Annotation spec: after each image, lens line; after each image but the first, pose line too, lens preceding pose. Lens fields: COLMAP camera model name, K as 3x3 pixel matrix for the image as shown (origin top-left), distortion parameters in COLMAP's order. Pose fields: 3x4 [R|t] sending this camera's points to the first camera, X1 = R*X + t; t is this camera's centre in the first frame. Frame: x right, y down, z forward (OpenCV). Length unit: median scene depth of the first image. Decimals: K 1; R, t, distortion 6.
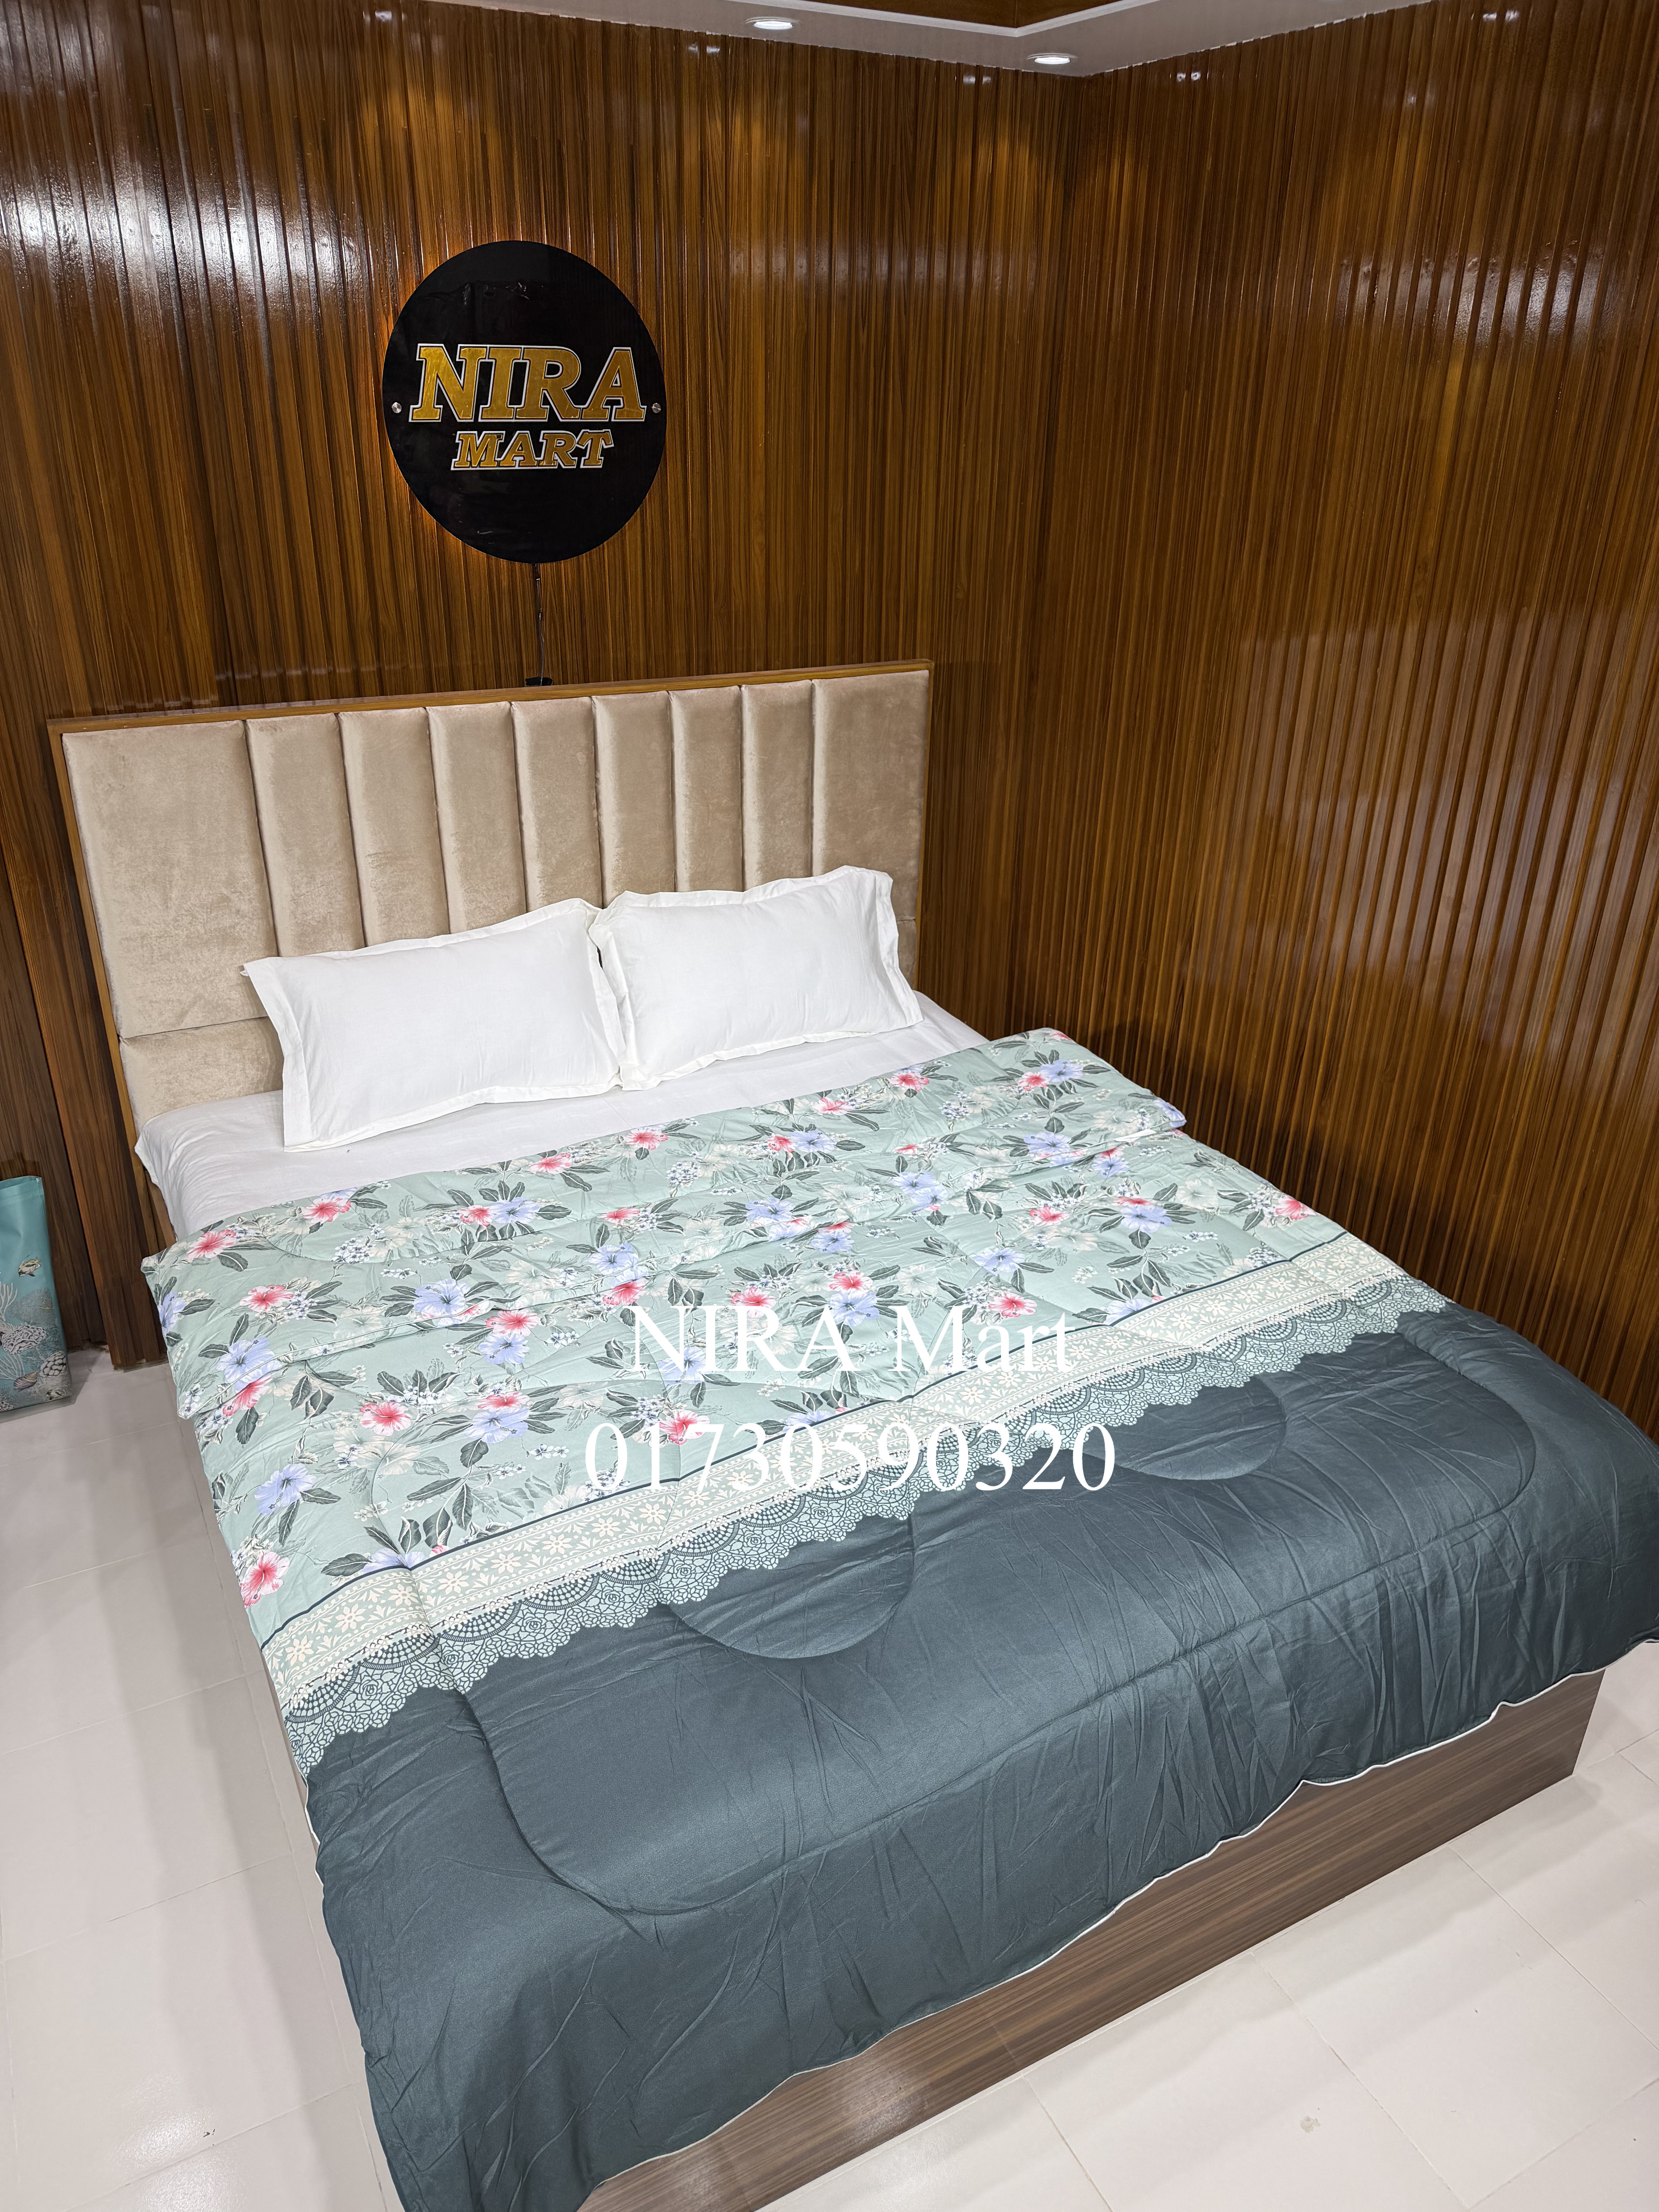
lens RADIAL K [[1536.0, 0, 823.4], [0, 1536.0, 1122.7], [0, 0, 1]] dist [0.032854, -0.053311]
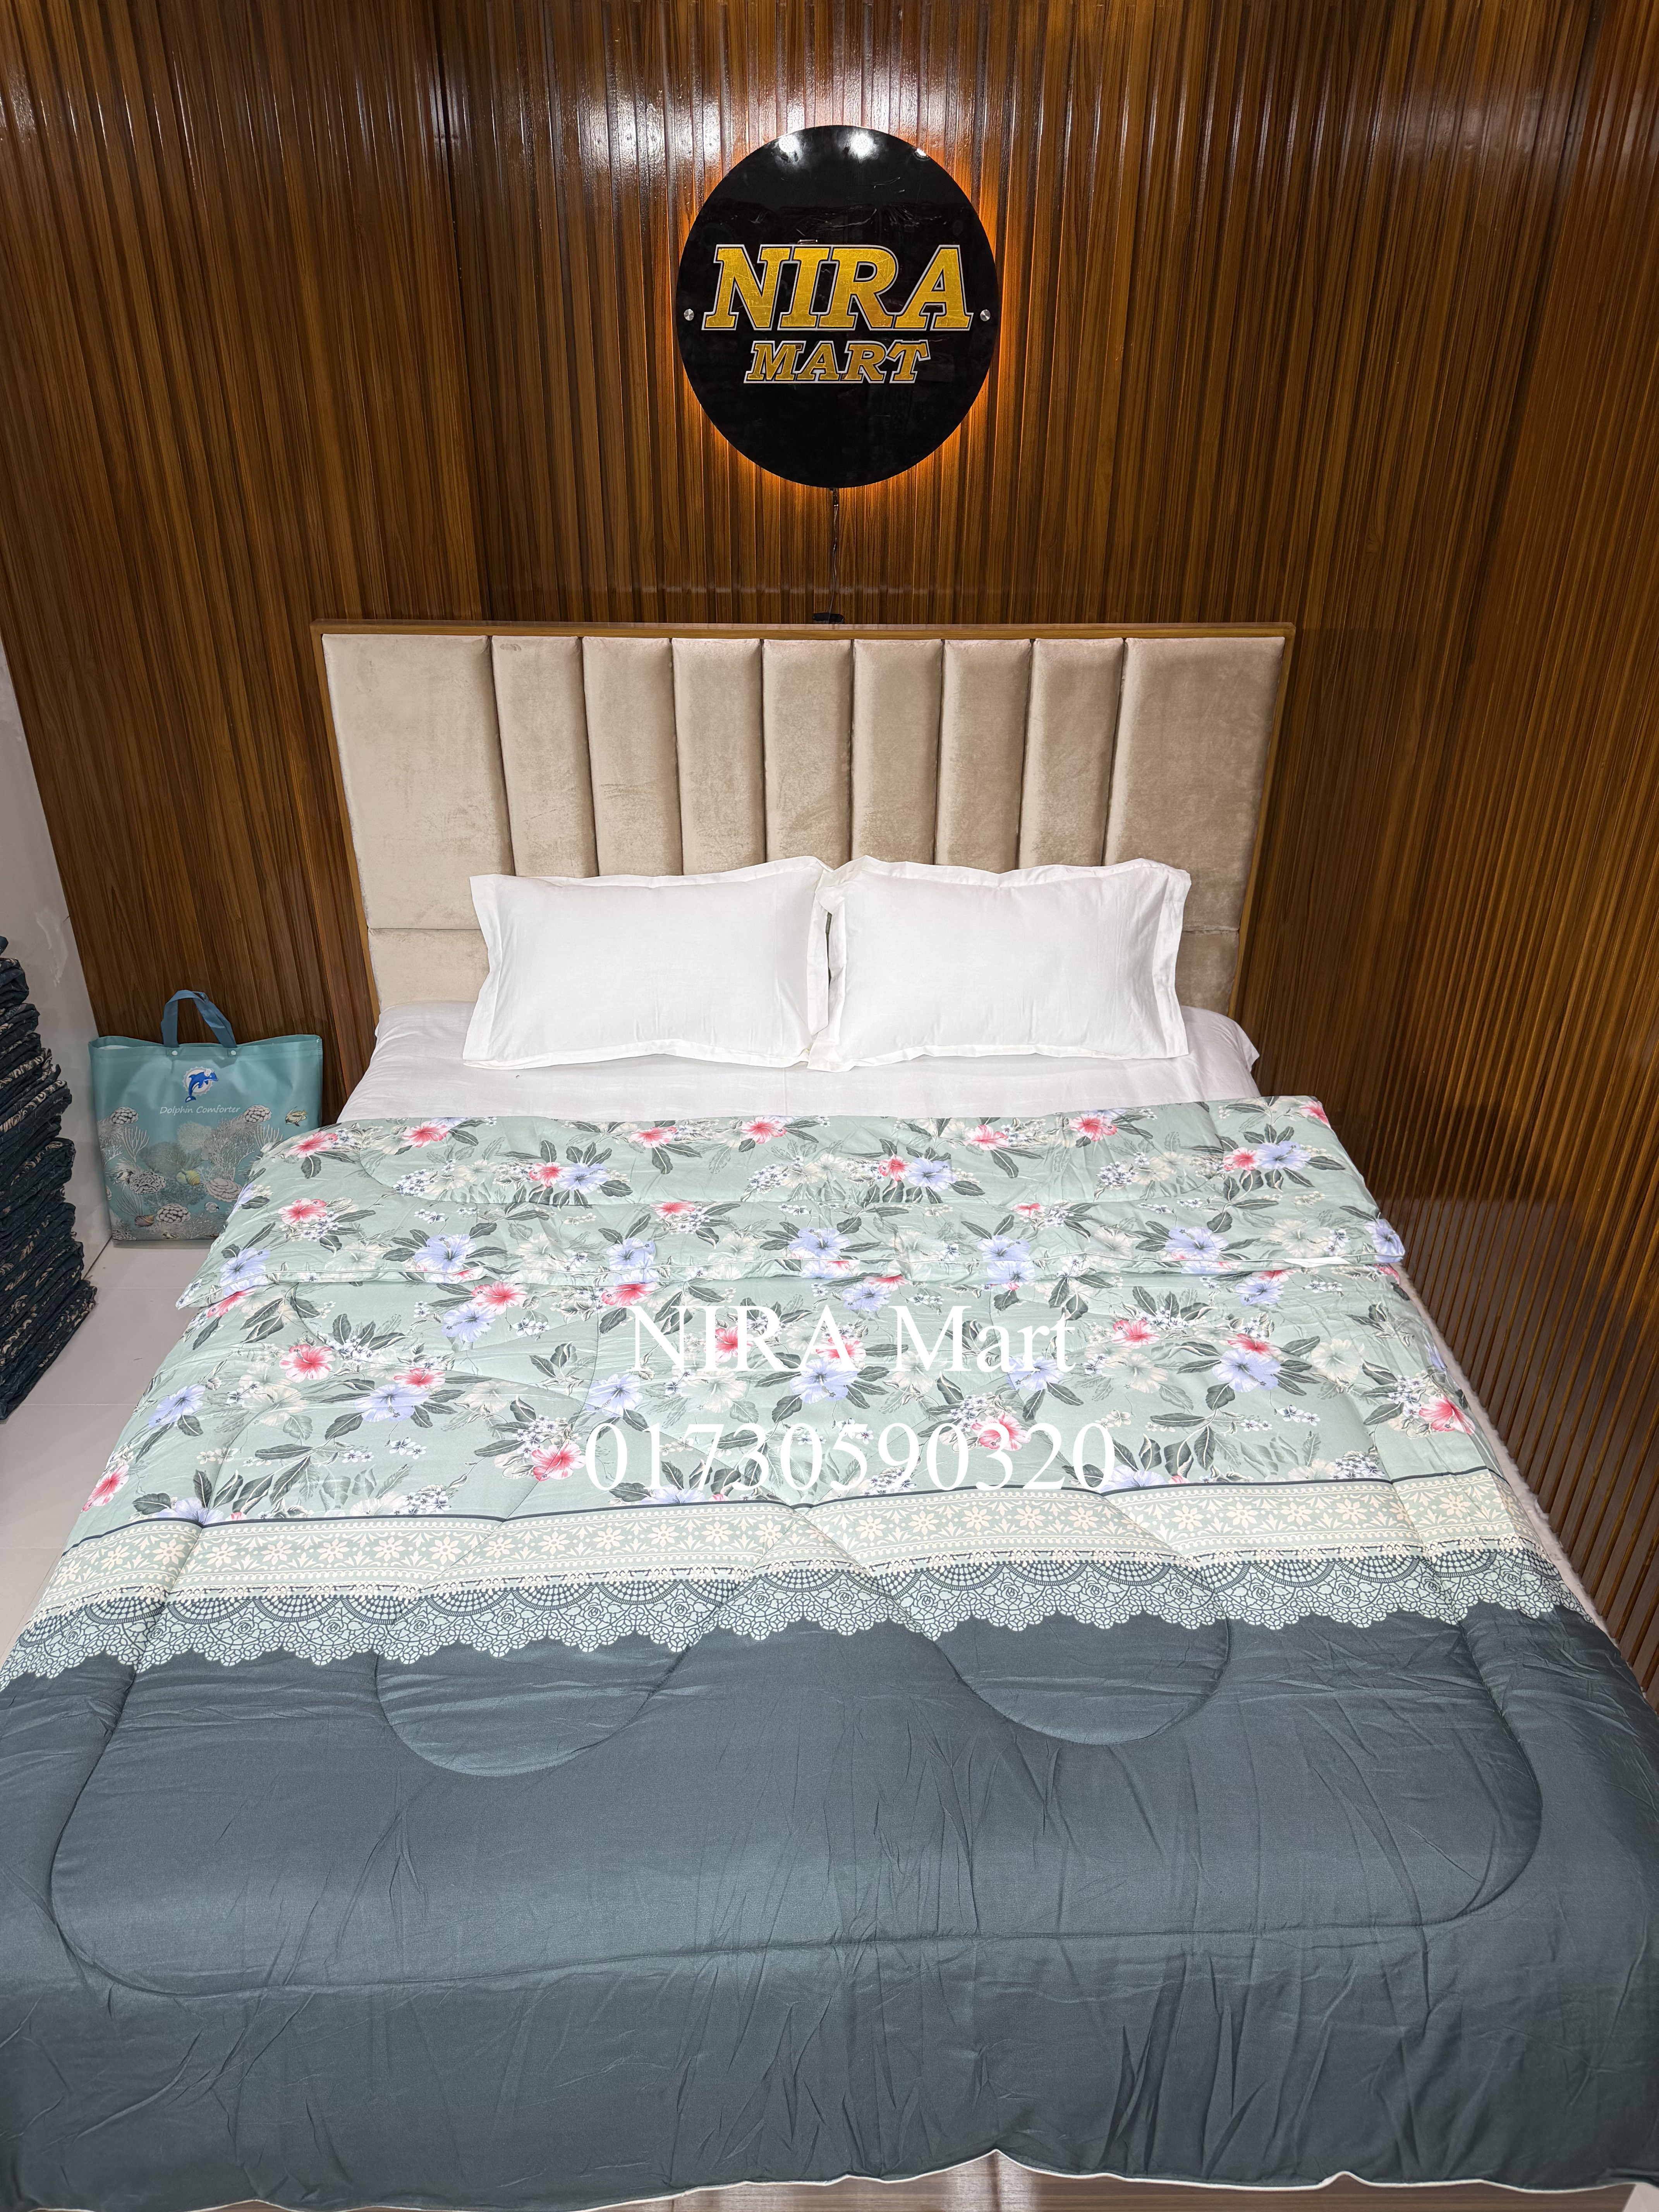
lens RADIAL K [[1536.0, 0, 828.1], [0, 1536.0, 1118.8], [0, 0, 1]] dist [0.032854, -0.053311]
pose [[0.888213, 0.215885, -0.405552, 0.272601], [-0.189806, 0.976297, 0.104005, -0.092933], [0.418392, -0.015402, 0.908136, 0.162450]]
